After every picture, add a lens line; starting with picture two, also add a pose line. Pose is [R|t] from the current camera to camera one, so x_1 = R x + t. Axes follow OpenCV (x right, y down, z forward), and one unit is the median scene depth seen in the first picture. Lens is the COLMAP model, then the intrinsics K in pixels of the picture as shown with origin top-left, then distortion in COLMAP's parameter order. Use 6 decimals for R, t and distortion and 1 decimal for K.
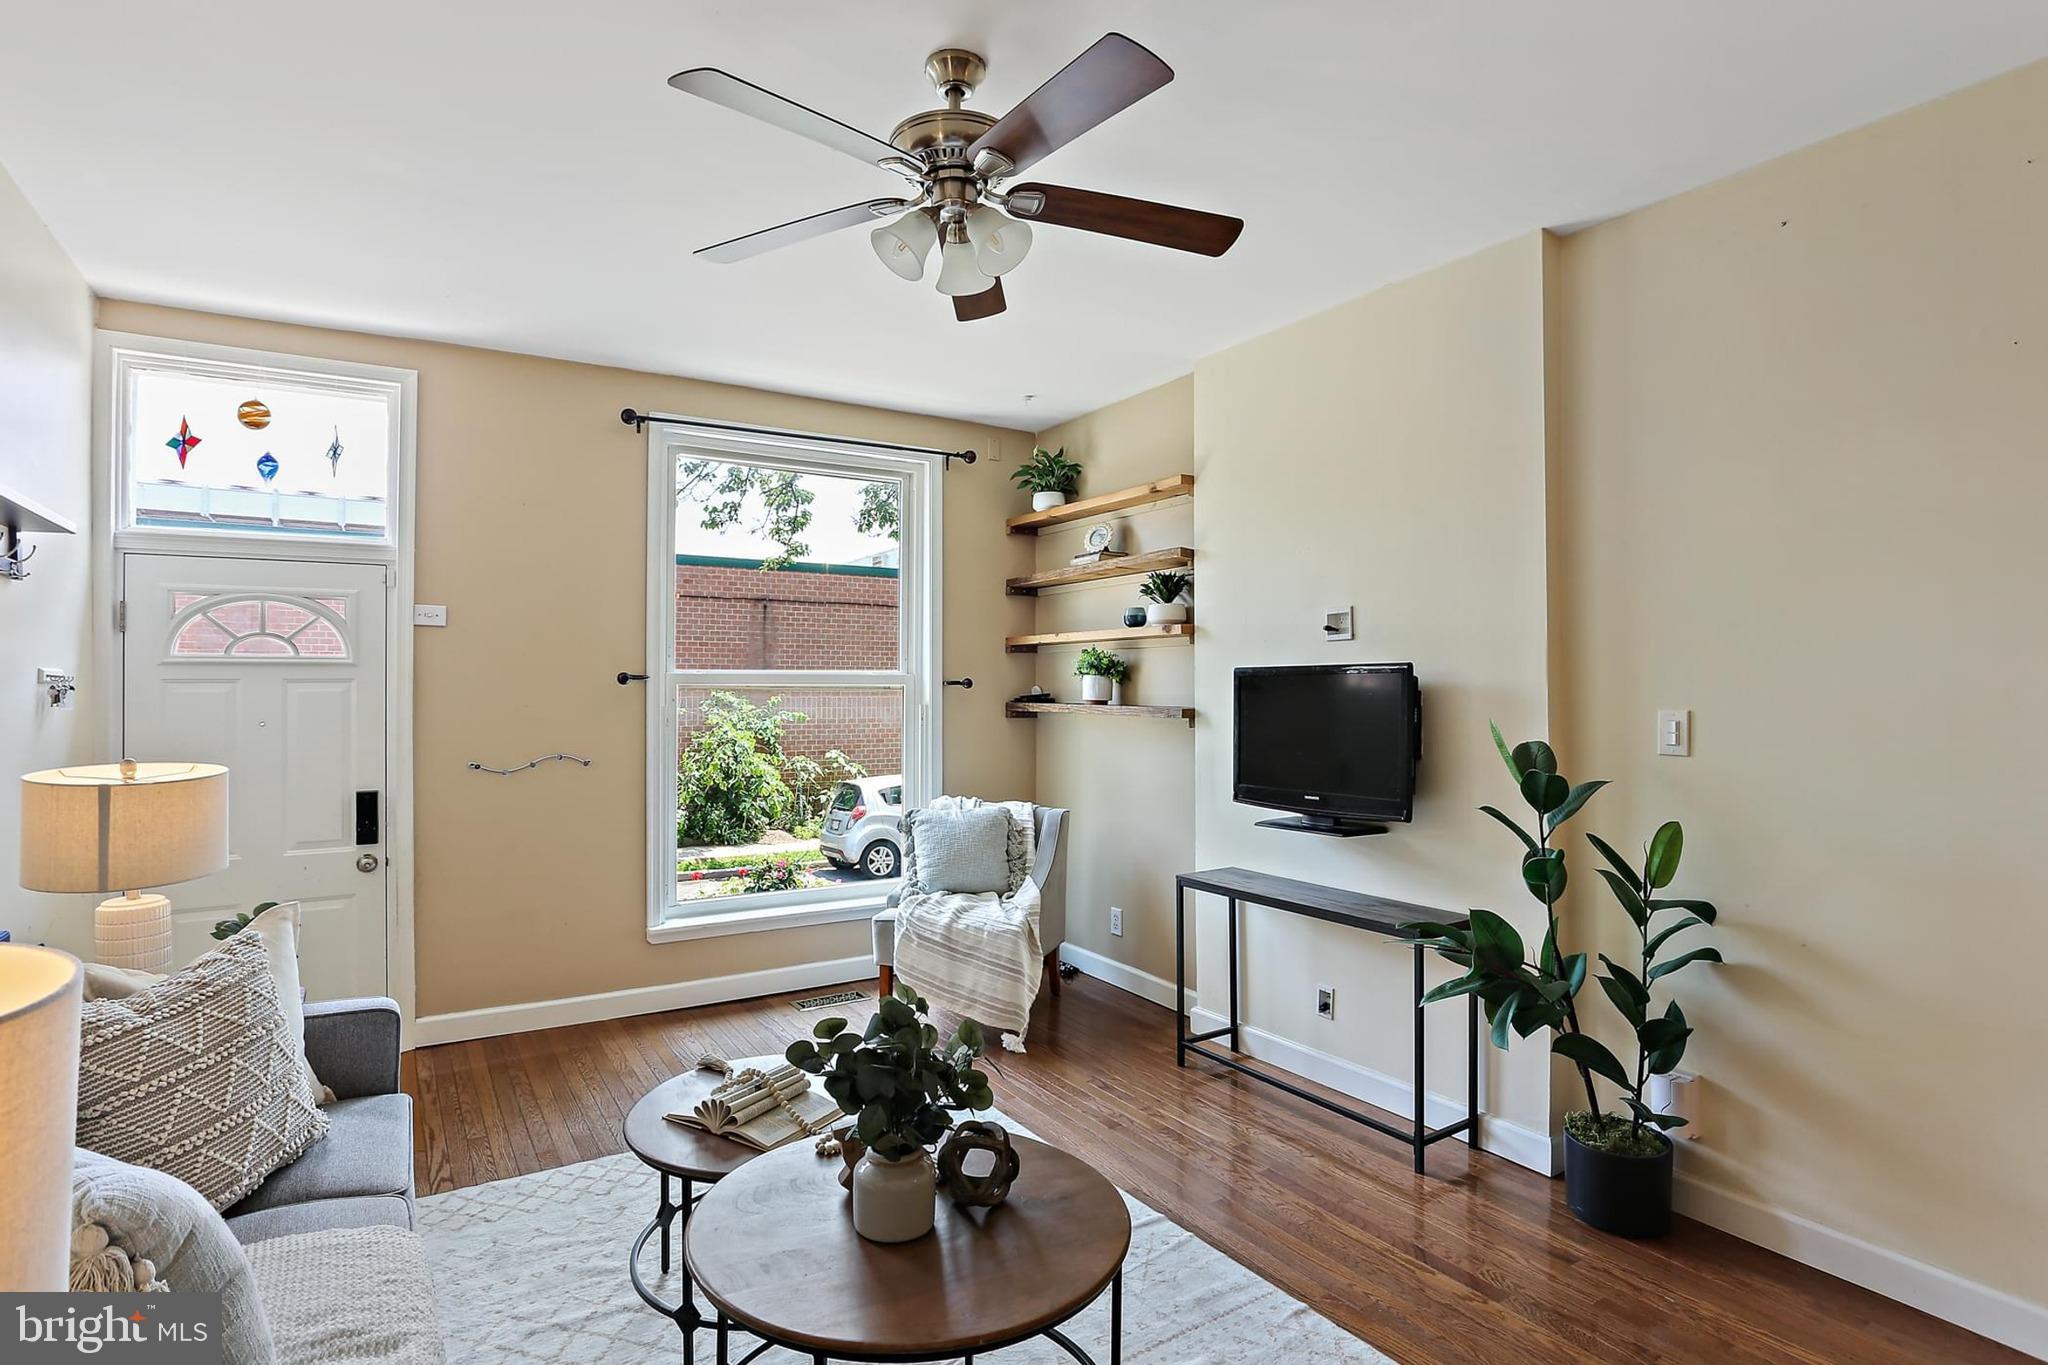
lens RADIAL K [[1056.8, 0, 1012.6], [0, 1056.8, 675.7], [0, 0, 1]] dist [-0.036391, 0.020548]
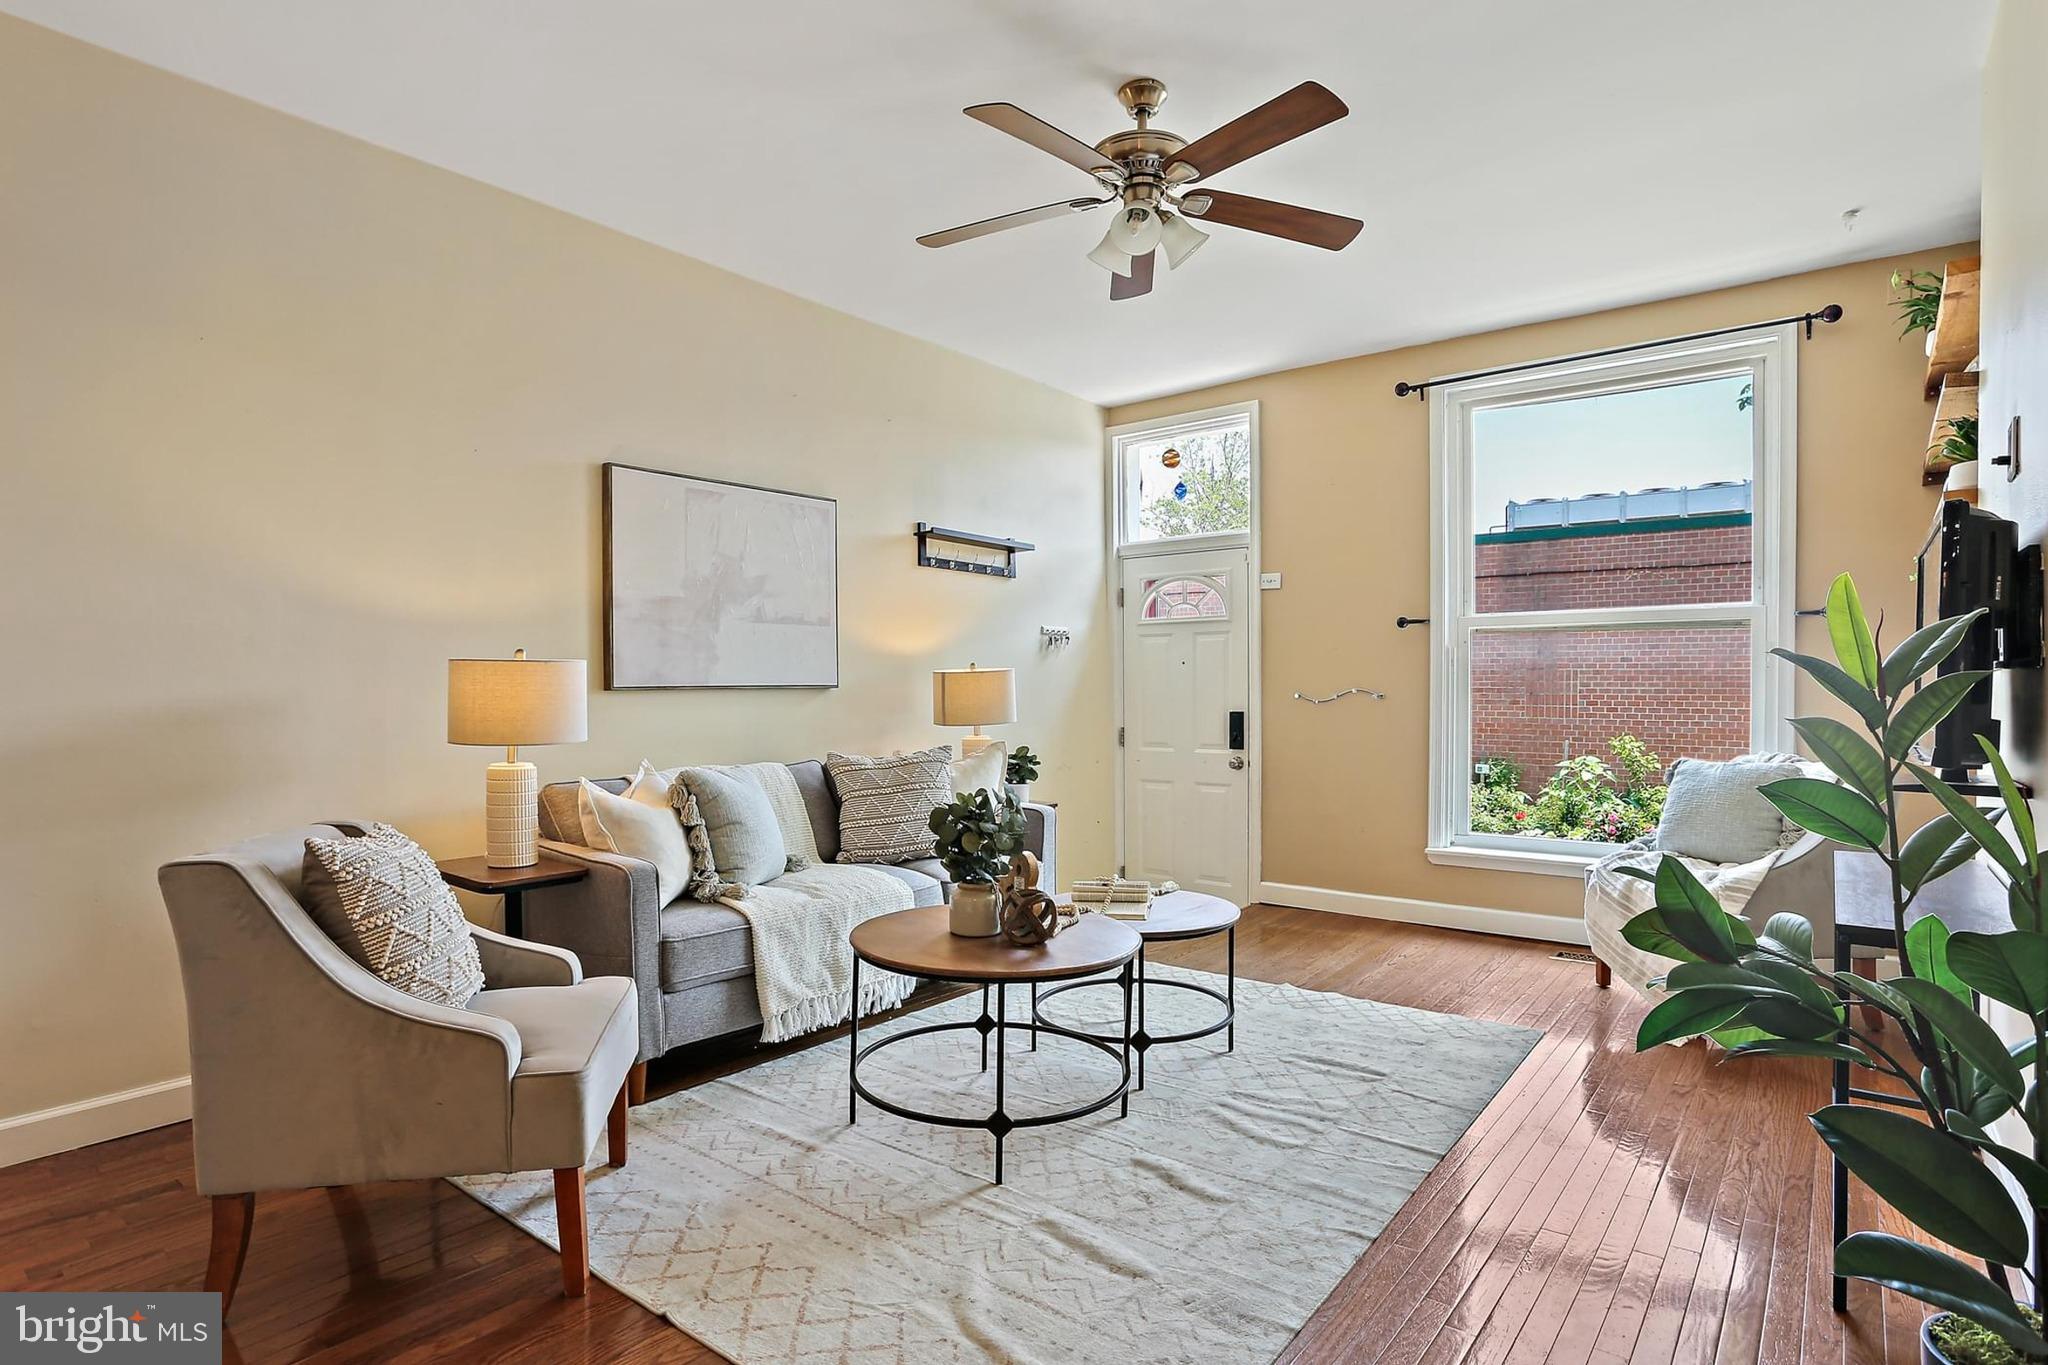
lens RADIAL K [[1056.8, 0, 1003.5], [0, 1056.8, 697.6], [0, 0, 1]] dist [-0.036391, 0.020548]
pose [[0.337212, 0.010883, -0.941366, 0.595134], [0.009032, 0.999850, 0.014794, 0.067949], [0.941385, -0.013491, 0.337063, 0.230356]]
